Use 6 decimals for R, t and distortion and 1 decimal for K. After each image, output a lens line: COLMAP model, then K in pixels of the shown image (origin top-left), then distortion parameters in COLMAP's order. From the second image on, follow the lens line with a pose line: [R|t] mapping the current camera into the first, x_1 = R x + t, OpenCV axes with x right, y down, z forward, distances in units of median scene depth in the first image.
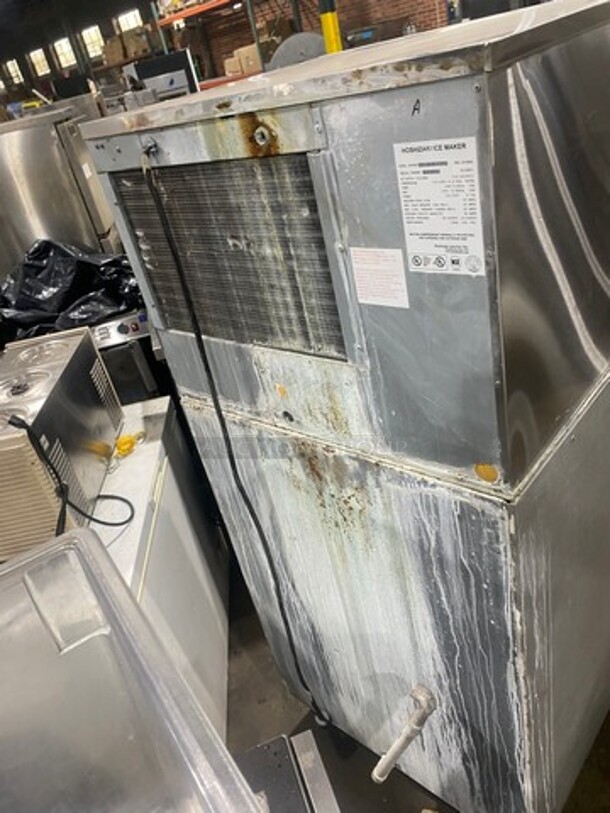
lens RADIAL K [[616.5, 0, 286.7], [0, 616.5, 406.3], [0, 0, 1]] dist [-0.009574, -0.005583]
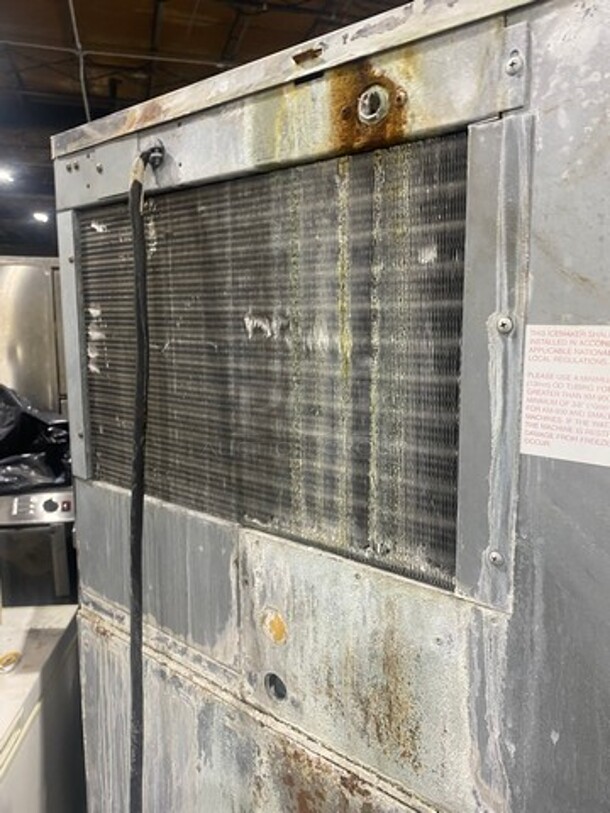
lens RADIAL K [[604.1, 0, 317.4], [0, 604.1, 405.7], [0, 0, 1]] dist [0.021293, -0.008770]
pose [[0.972610, 0.221139, 0.071607, -0.058099], [-0.176742, 0.903658, -0.390084, -0.002820], [-0.150970, 0.366743, 0.917991, 0.556227]]
